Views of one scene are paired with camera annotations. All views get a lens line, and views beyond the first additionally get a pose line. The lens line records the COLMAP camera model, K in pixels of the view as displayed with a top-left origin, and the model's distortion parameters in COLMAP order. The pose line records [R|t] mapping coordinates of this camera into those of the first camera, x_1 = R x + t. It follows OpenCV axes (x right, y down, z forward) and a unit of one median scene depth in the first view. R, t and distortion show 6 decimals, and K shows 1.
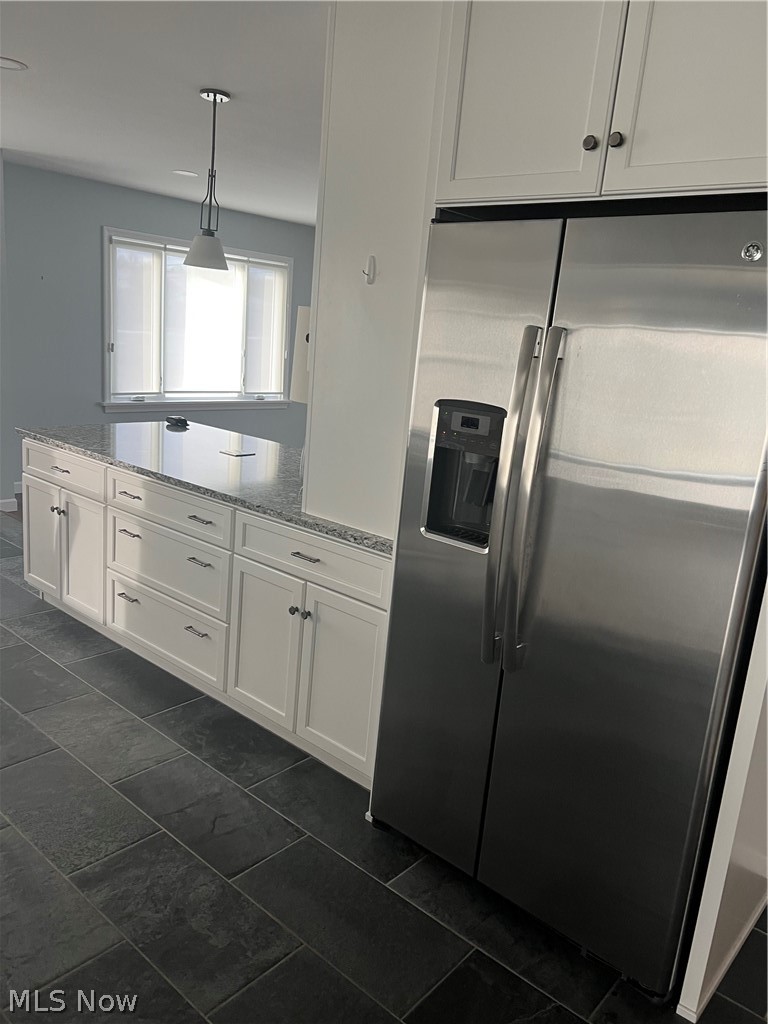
lens RADIAL K [[778.0, 0, 383.3], [0, 778.0, 514.6], [0, 0, 1]] dist [0.052458, -0.060145]
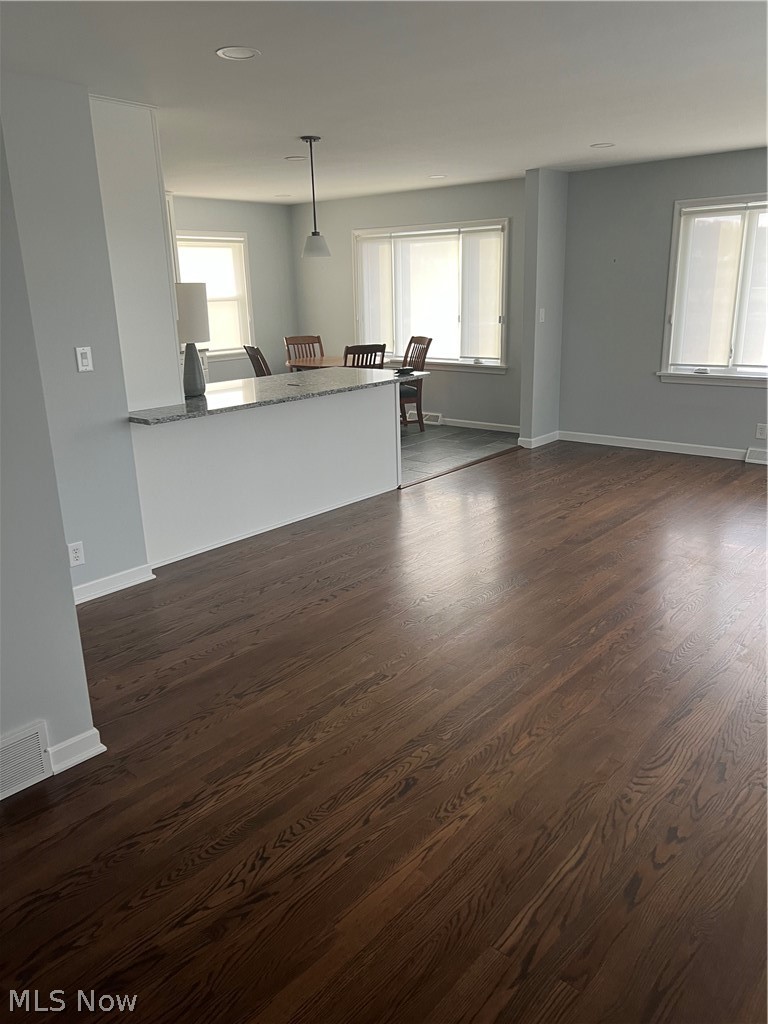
lens RADIAL K [[778.0, 0, 380.0], [0, 778.0, 522.1], [0, 0, 1]] dist [0.052458, -0.060145]
pose [[0.004669, 0.214286, -0.976760, 1.234976], [-0.200872, 0.957062, 0.209004, -0.164324], [0.979606, 0.195228, 0.047513, 1.071789]]
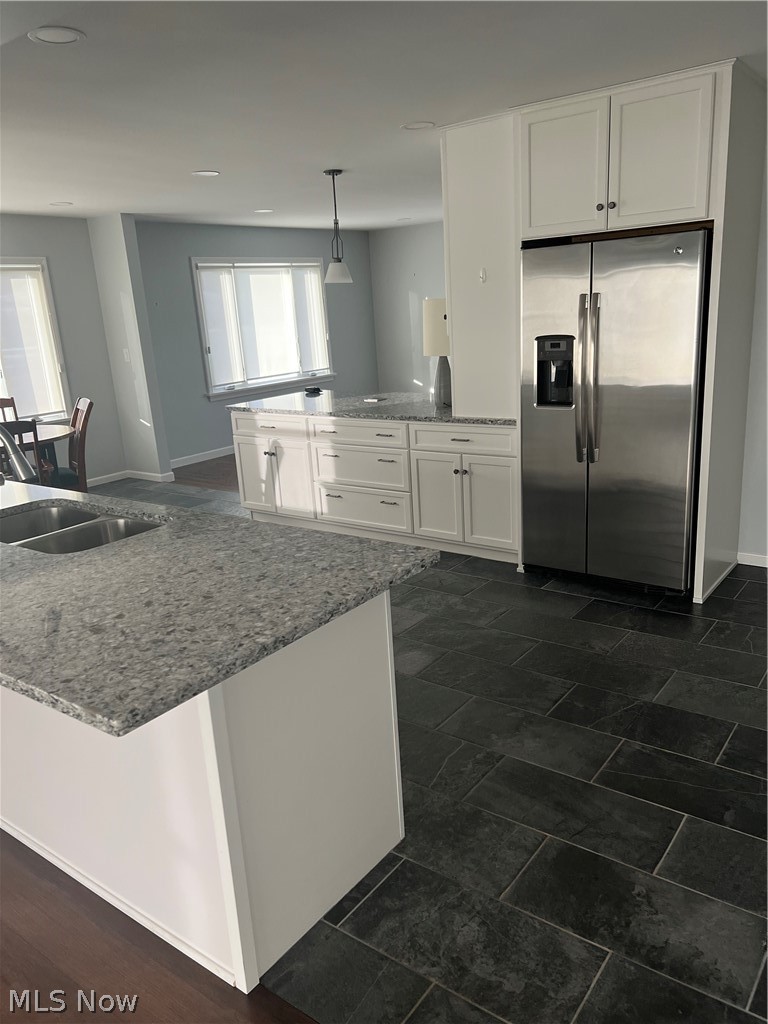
lens RADIAL K [[778.0, 0, 395.3], [0, 778.0, 529.5], [0, 0, 1]] dist [0.052458, -0.060145]
pose [[0.986675, -0.159102, 0.034057, -0.229709], [0.156987, 0.985914, 0.057700, 0.088336], [-0.042757, -0.051585, 0.997753, -0.536514]]
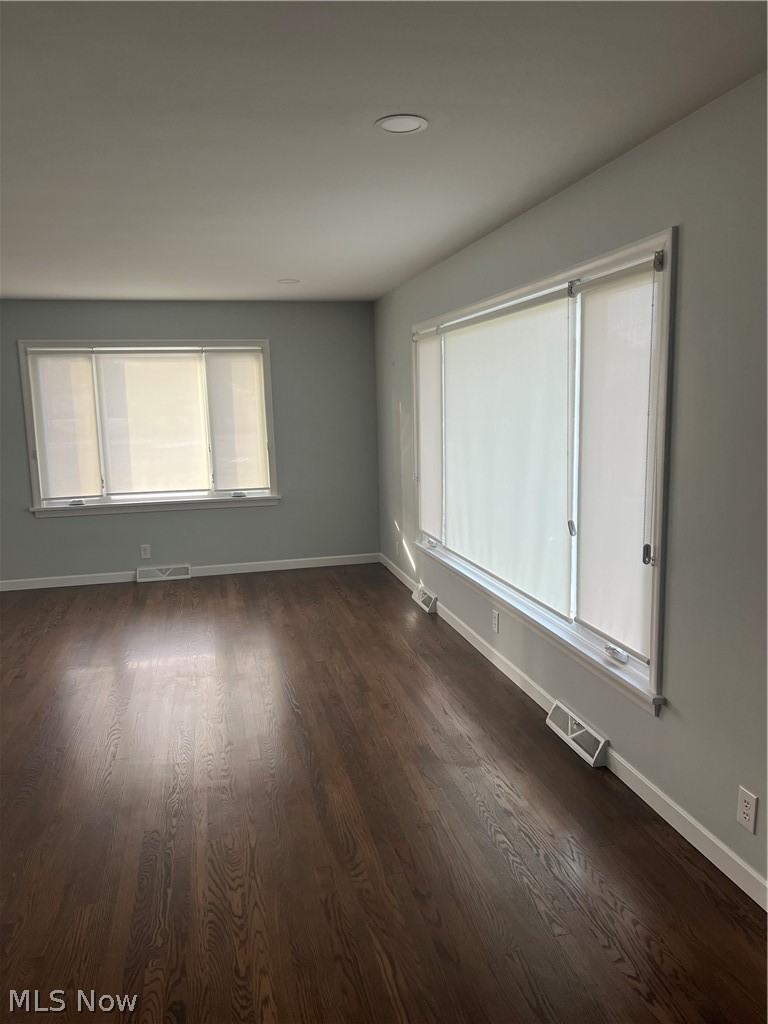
lens RADIAL K [[778.0, 0, 403.1], [0, 778.0, 517.6], [0, 0, 1]] dist [0.052458, -0.060145]
pose [[0.815392, -0.008991, -0.578840, 1.081181], [-0.045289, 0.995824, -0.079265, -0.124258], [0.577135, 0.090847, 0.811580, 0.779948]]
